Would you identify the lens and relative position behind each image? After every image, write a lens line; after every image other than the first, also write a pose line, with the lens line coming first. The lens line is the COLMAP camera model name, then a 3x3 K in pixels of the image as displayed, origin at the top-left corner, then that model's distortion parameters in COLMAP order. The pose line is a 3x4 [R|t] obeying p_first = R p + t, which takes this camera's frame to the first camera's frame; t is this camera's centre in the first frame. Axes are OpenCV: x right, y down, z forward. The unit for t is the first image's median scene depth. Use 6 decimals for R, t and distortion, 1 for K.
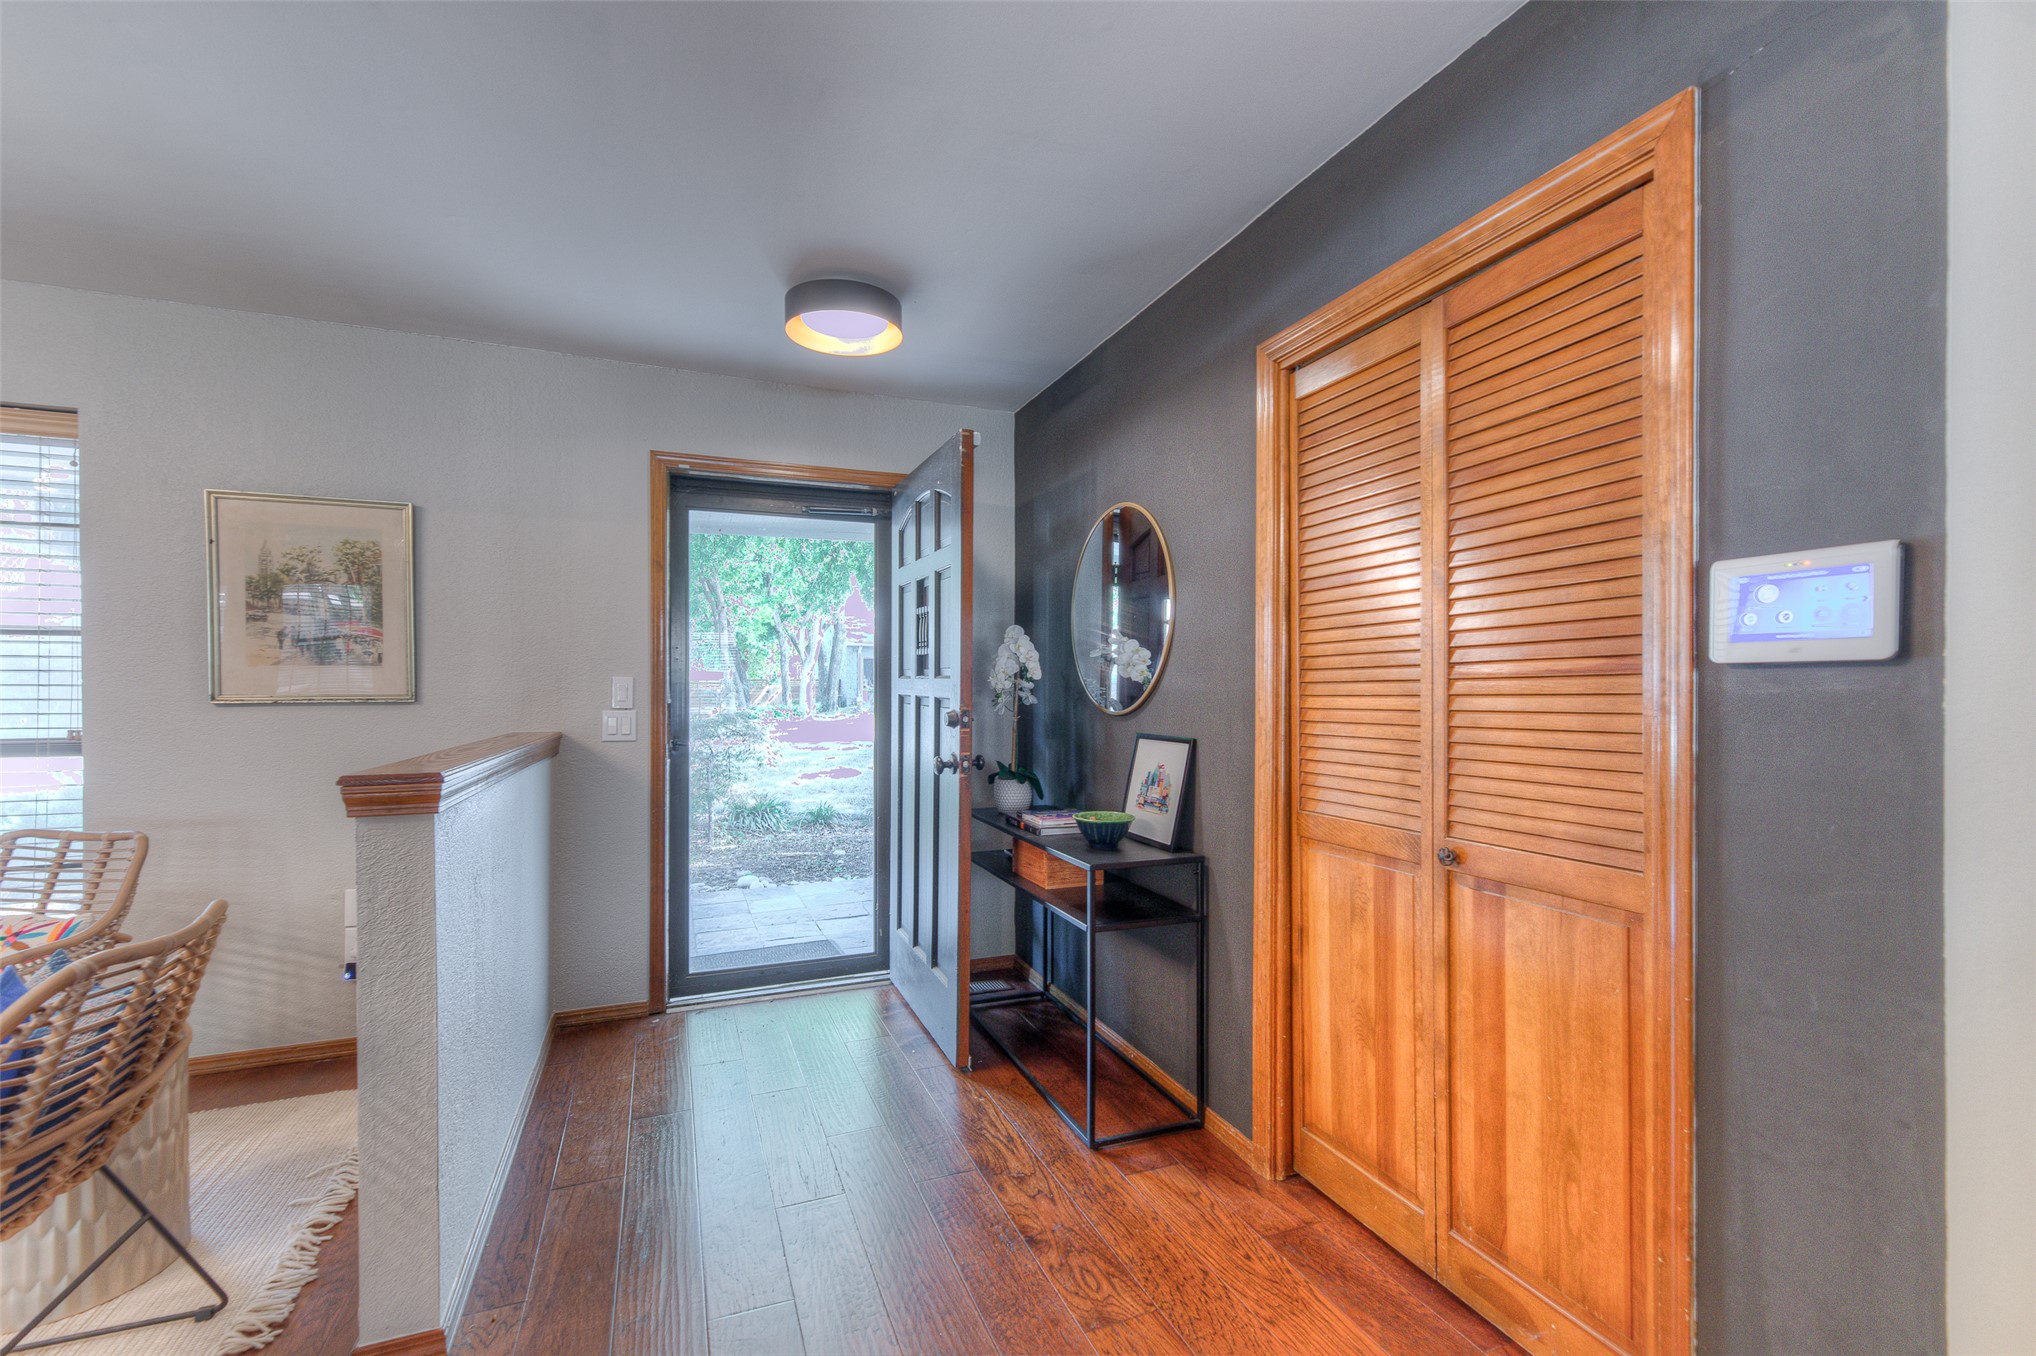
lens RADIAL K [[873.0, 0, 1019.1], [0, 873.0, 691.3], [0, 0, 1]] dist [0.003227, -0.000009]
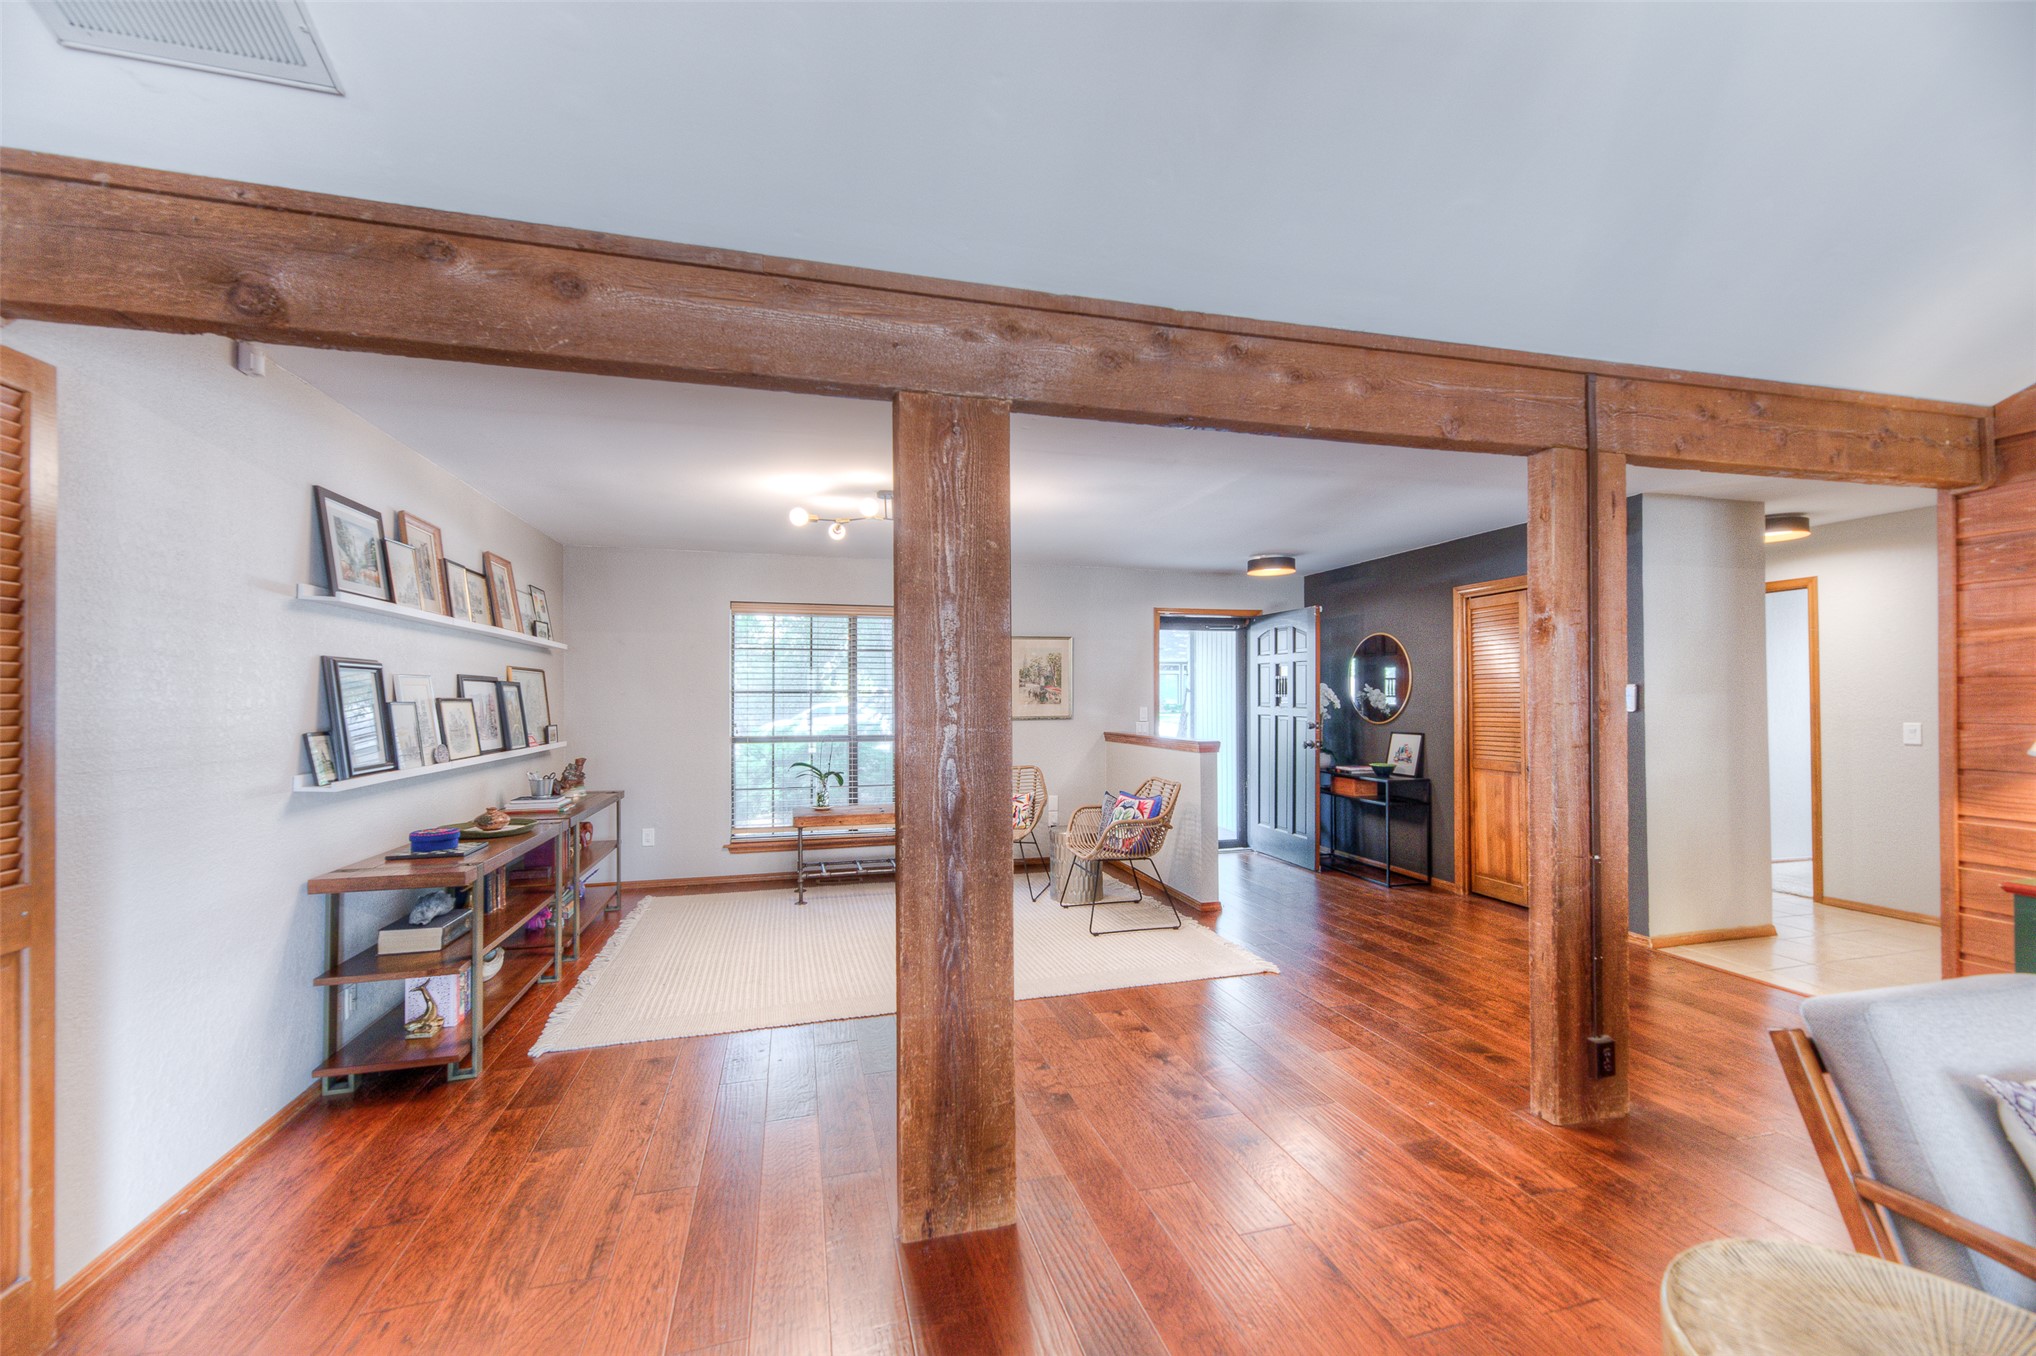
lens RADIAL K [[805.2, 0, 1014.1], [0, 805.2, 690.0], [0, 0, 1]] dist [0.006705, -0.000409]
pose [[0.991683, -0.006449, -0.128540, -0.635481], [0.004770, 0.999899, -0.013369, -0.042972], [0.128613, 0.012645, 0.991614, -1.383745]]
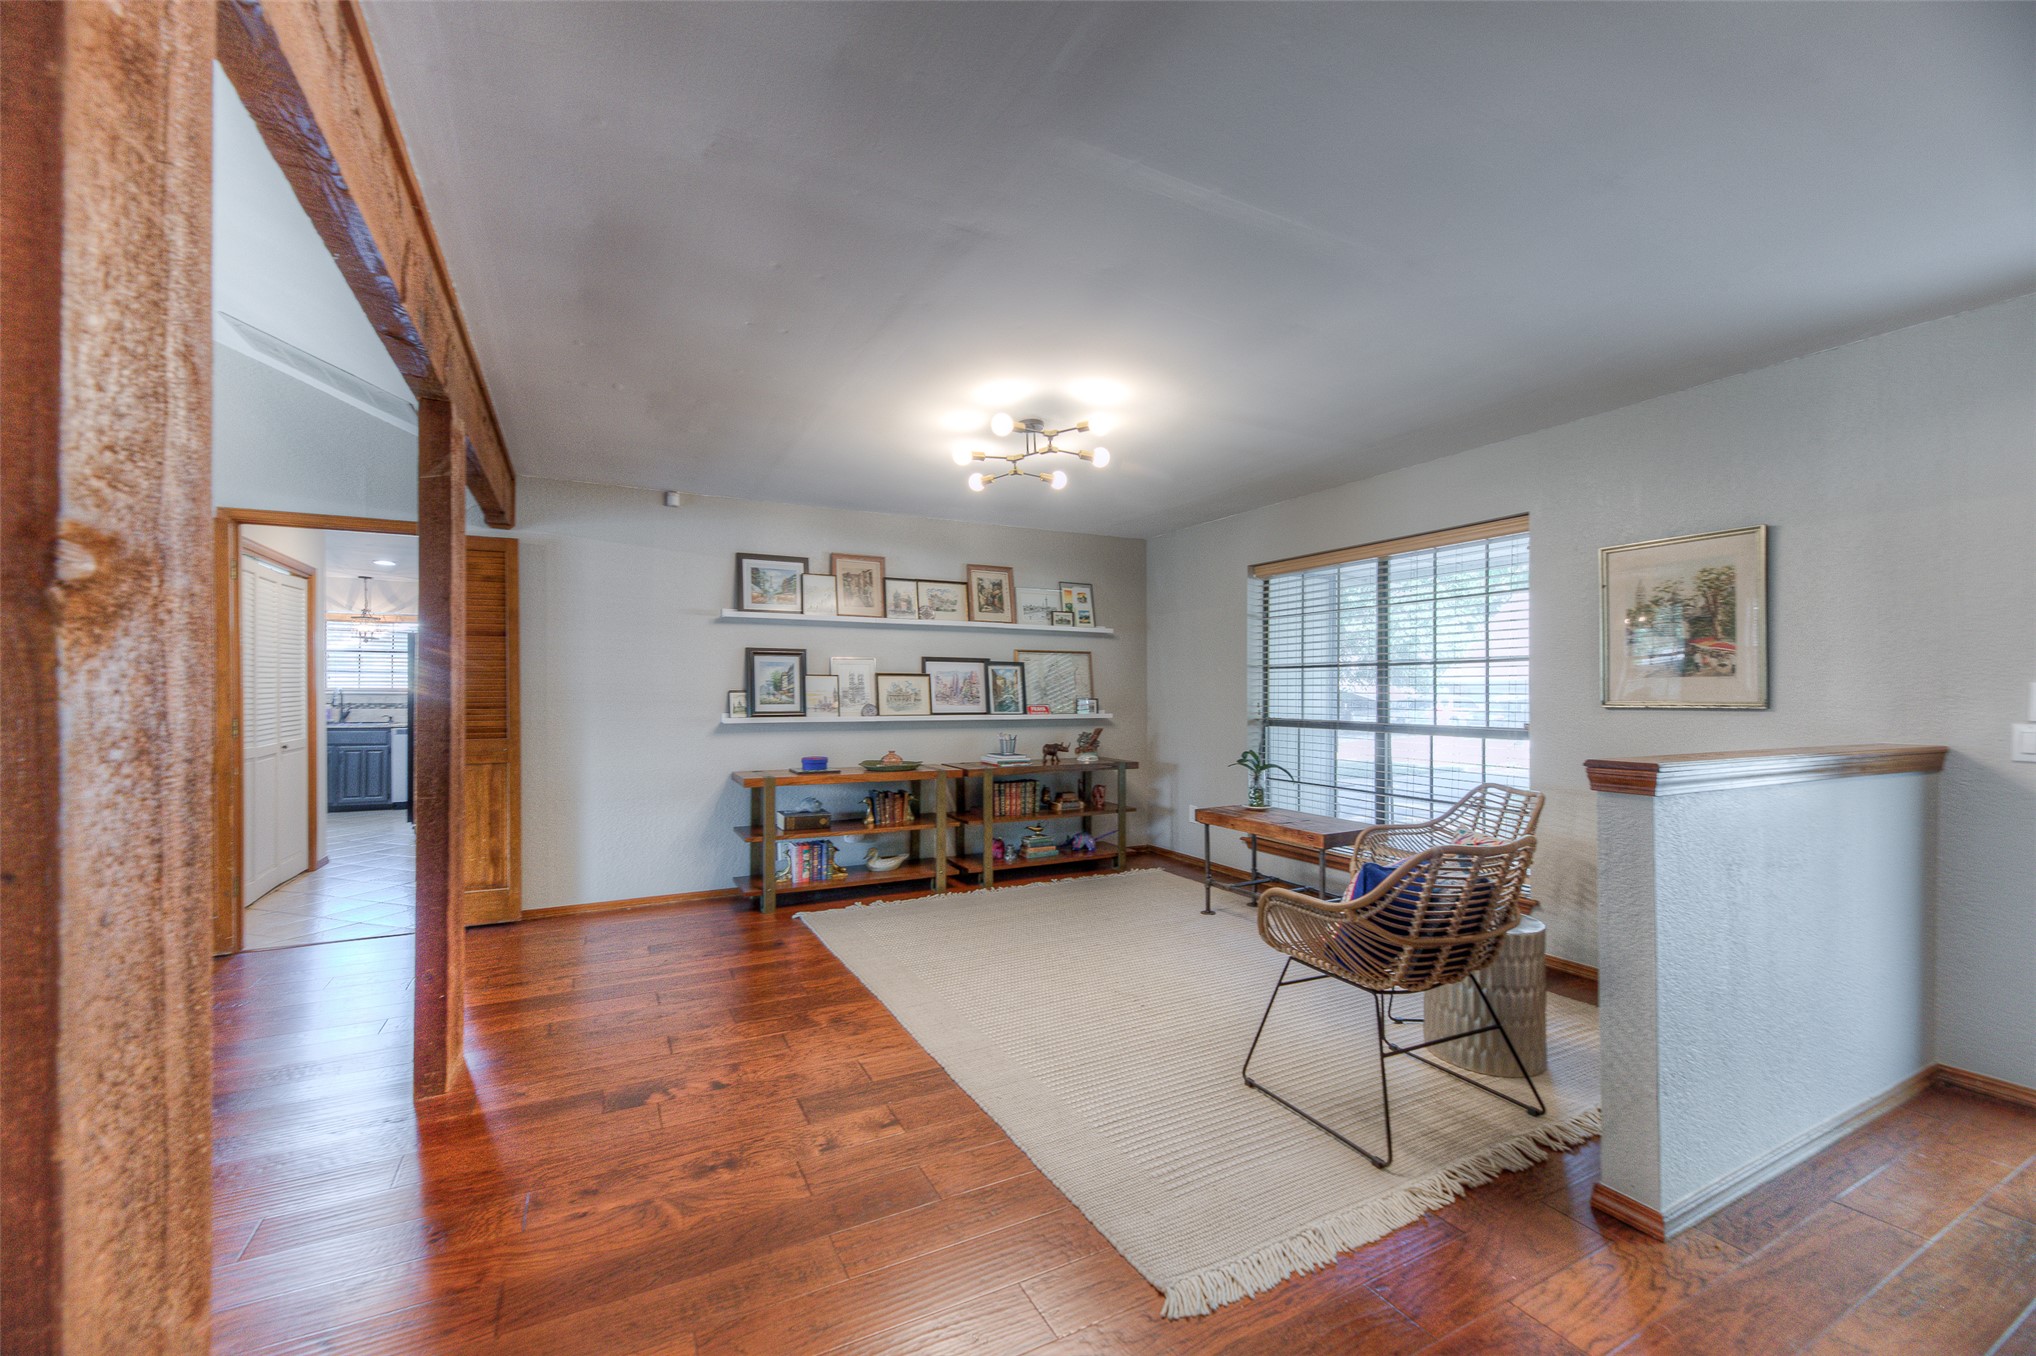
lens RADIAL K [[805.2, 0, 1014.1], [0, 805.2, 690.0], [0, 0, 1]] dist [0.006705, -0.000409]
pose [[0.089769, -0.005206, -0.995949, 0.240510], [-0.005070, 0.999971, -0.005684, -0.000819], [0.995950, 0.005560, 0.089740, -0.010370]]
